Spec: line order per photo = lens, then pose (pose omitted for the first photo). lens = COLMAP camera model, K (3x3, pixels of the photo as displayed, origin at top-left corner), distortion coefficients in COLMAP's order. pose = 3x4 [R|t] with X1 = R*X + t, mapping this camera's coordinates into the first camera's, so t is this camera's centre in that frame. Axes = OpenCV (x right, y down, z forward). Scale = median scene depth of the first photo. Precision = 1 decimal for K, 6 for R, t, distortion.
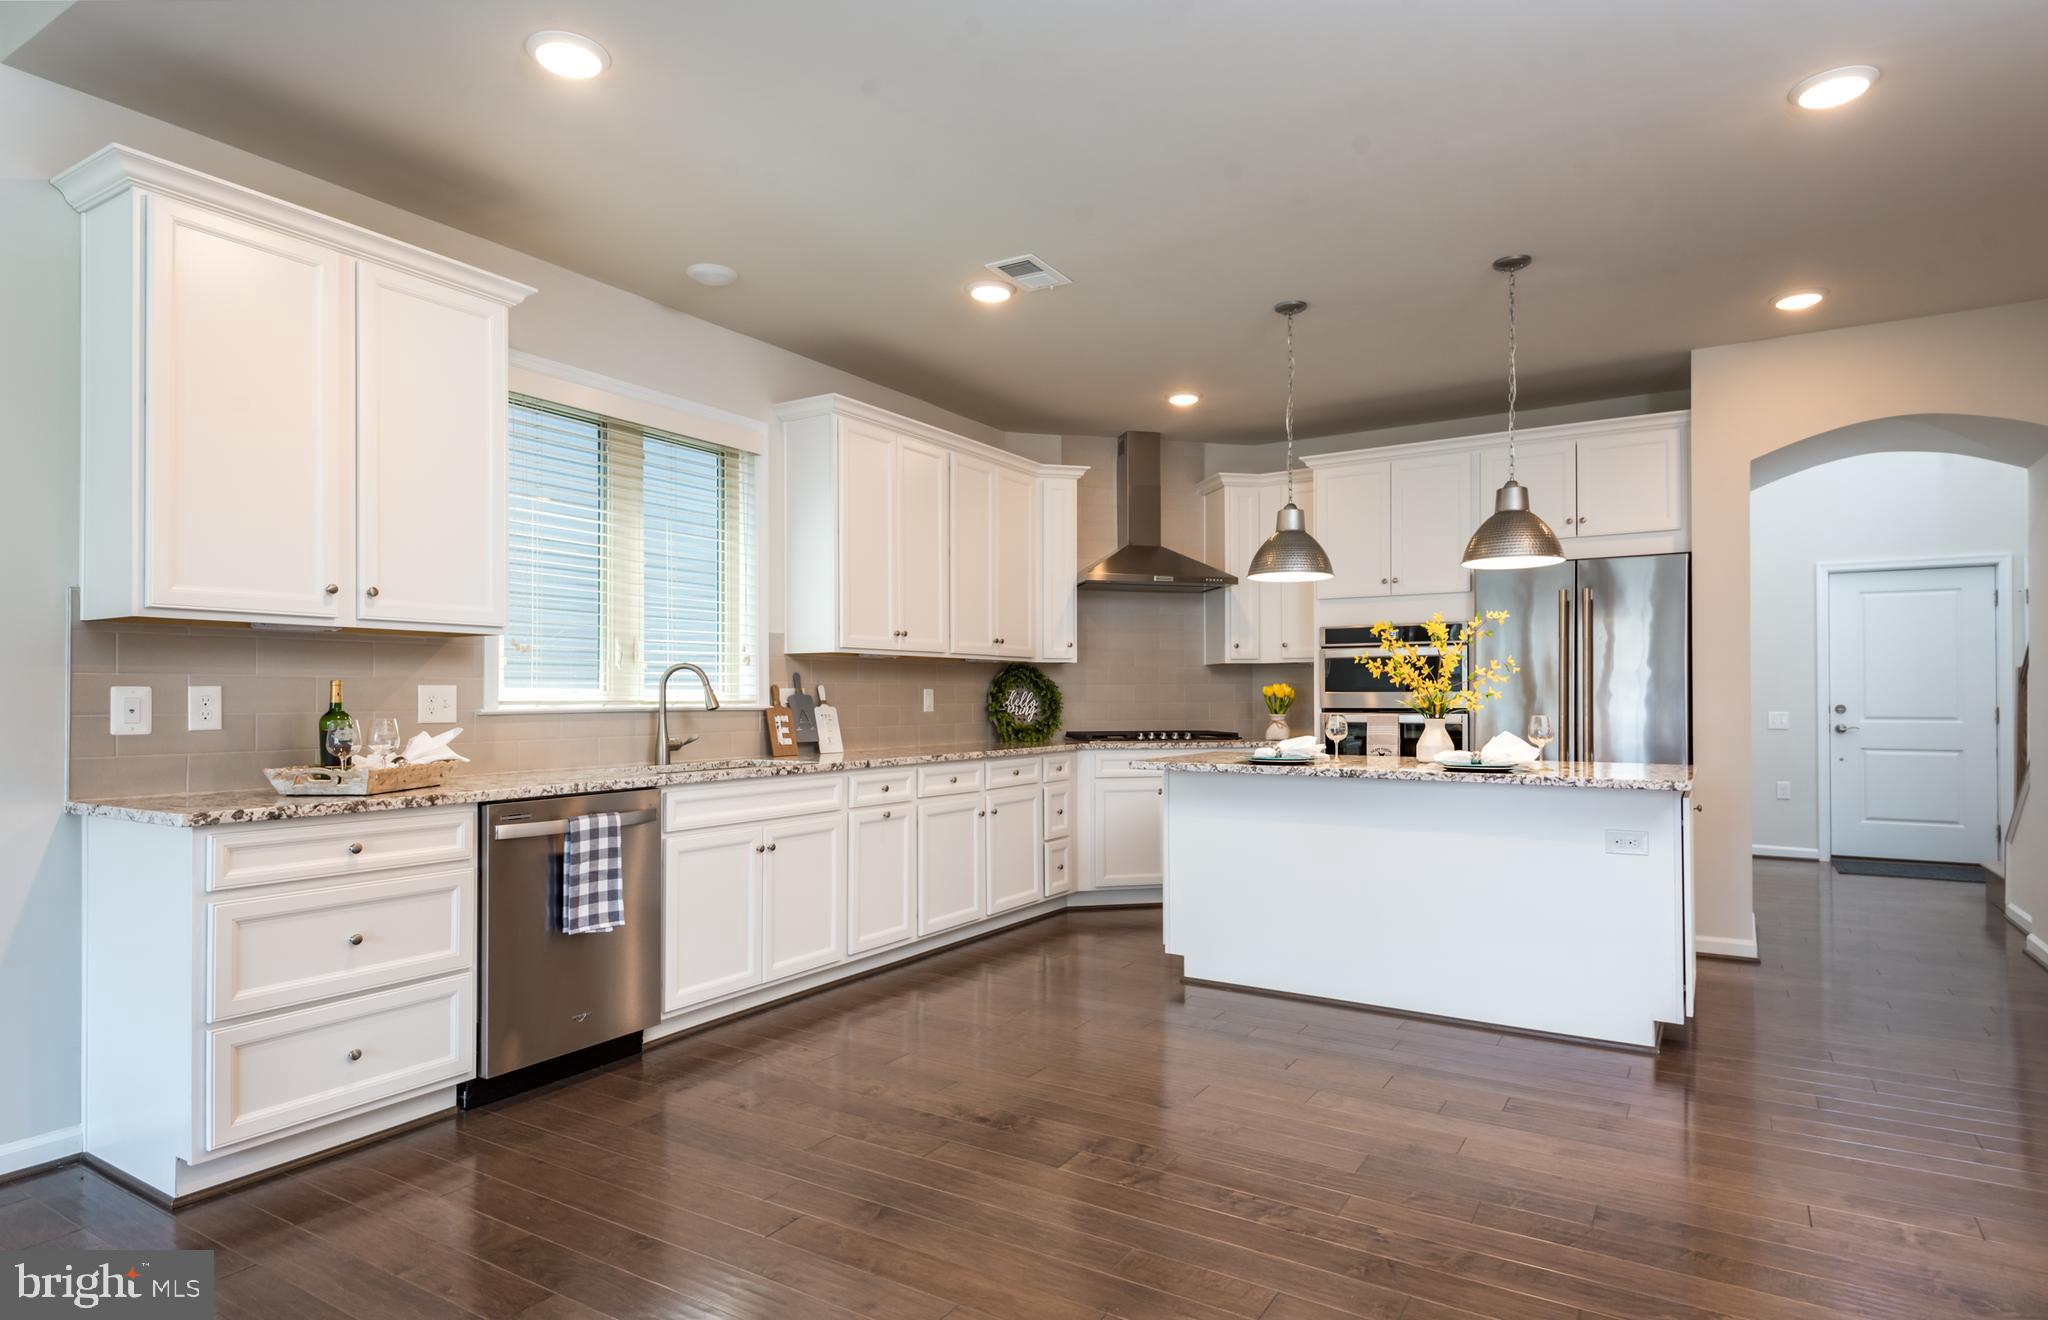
lens RADIAL K [[1101.8, 0, 1023.9], [0, 1101.8, 687.7], [0, 0, 1]] dist [0.052783, -0.041308]
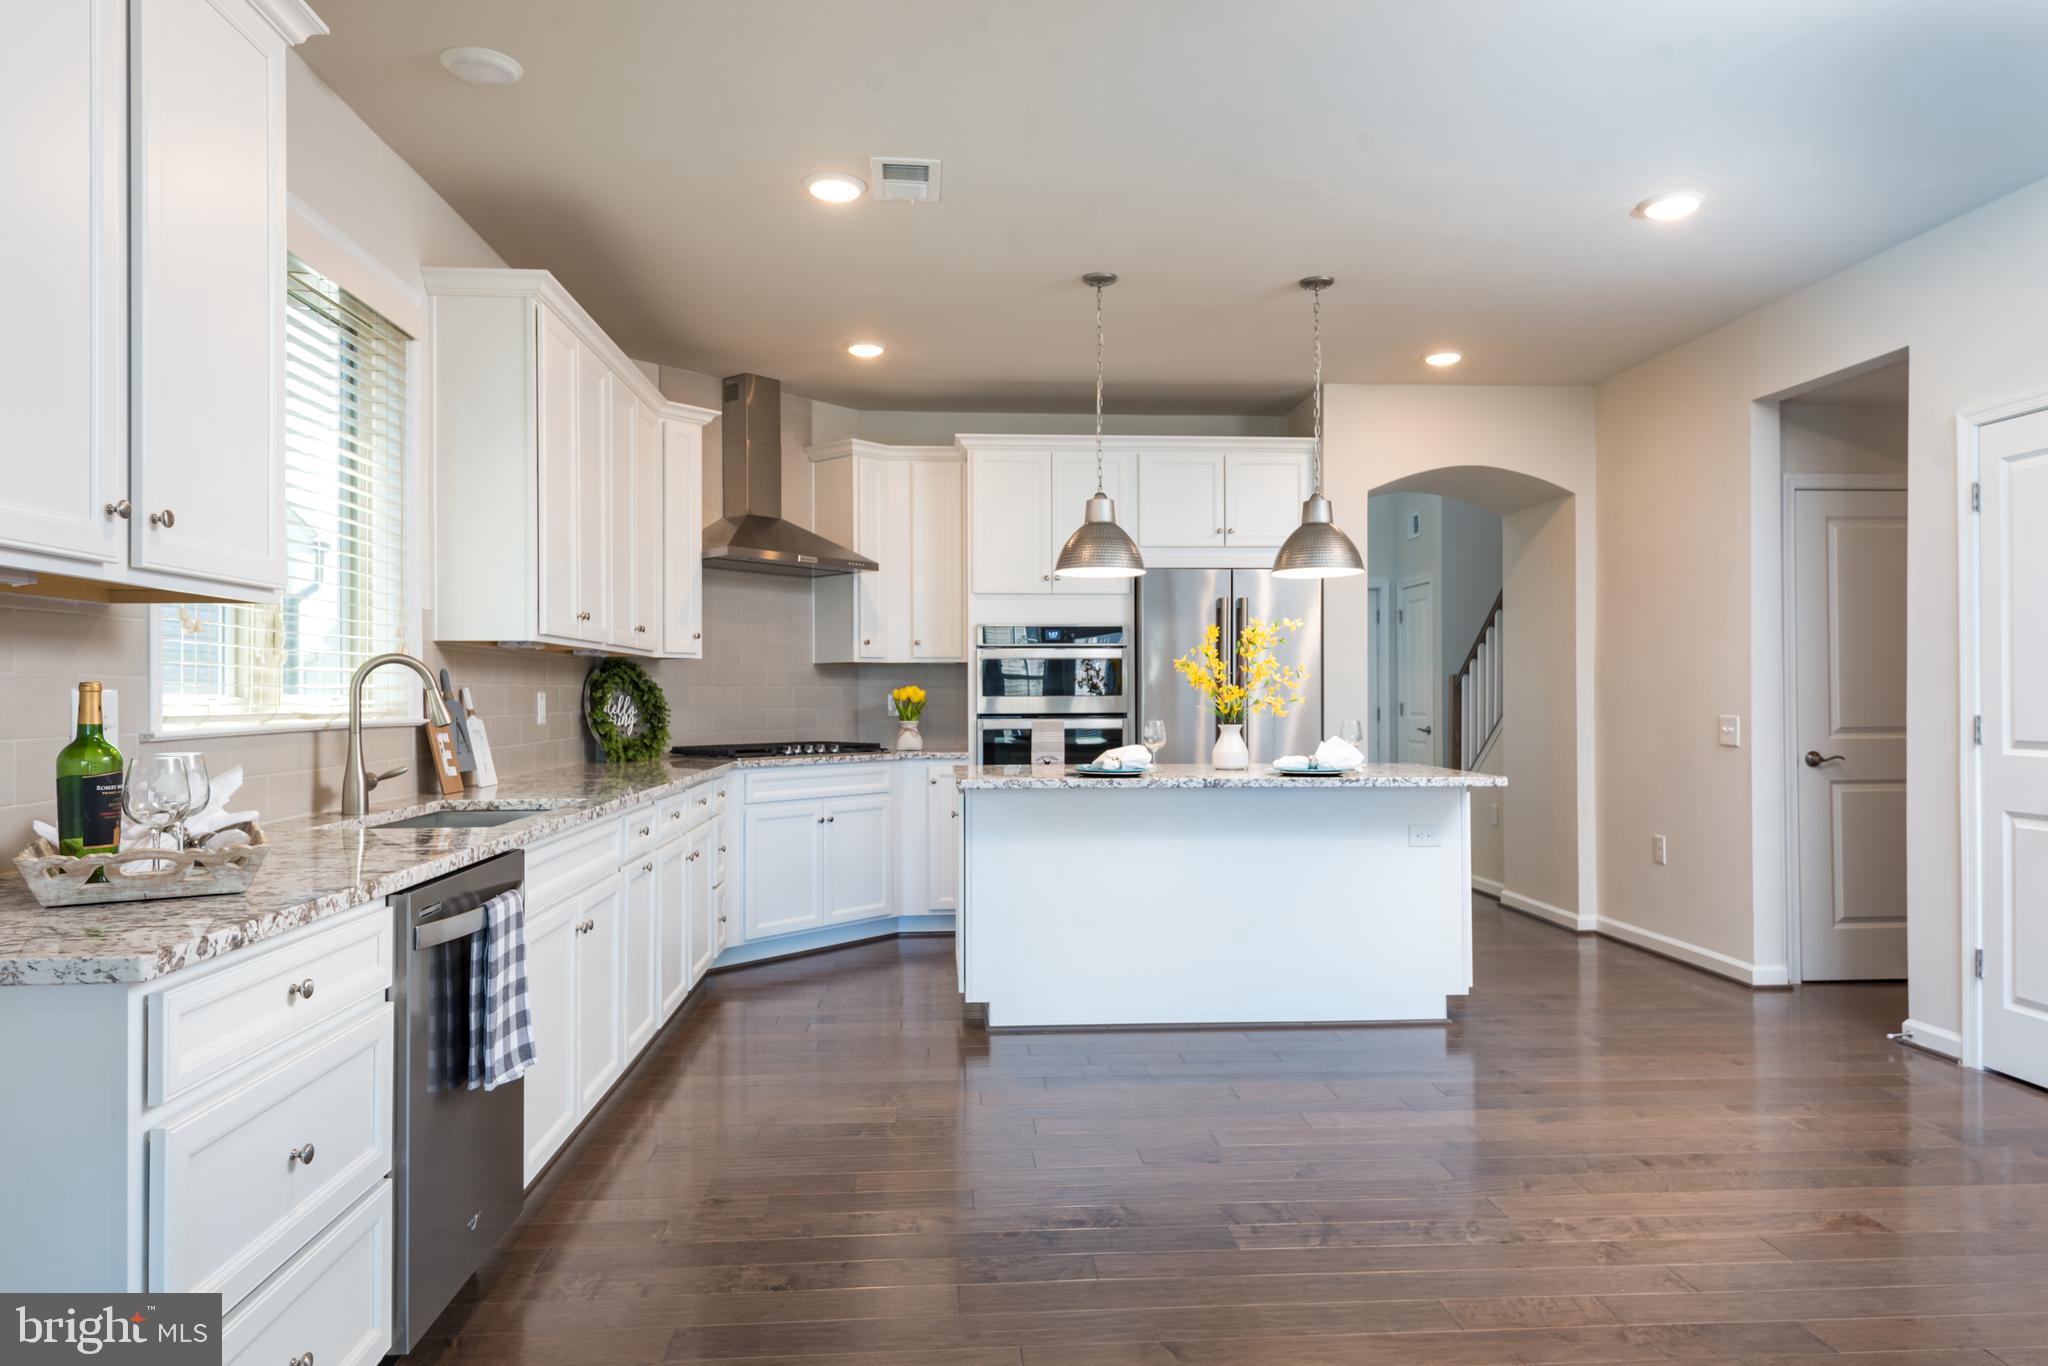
lens RADIAL K [[1288.8, 0, 1024.0], [0, 1288.8, 683.0], [0, 0, 1]] dist [0.032826, -0.001963]
pose [[0.807548, 0.005719, 0.589774, -0.465398], [-0.004324, 0.999984, -0.003776, -0.004196], [-0.589785, 0.000499, 0.807560, 0.182319]]
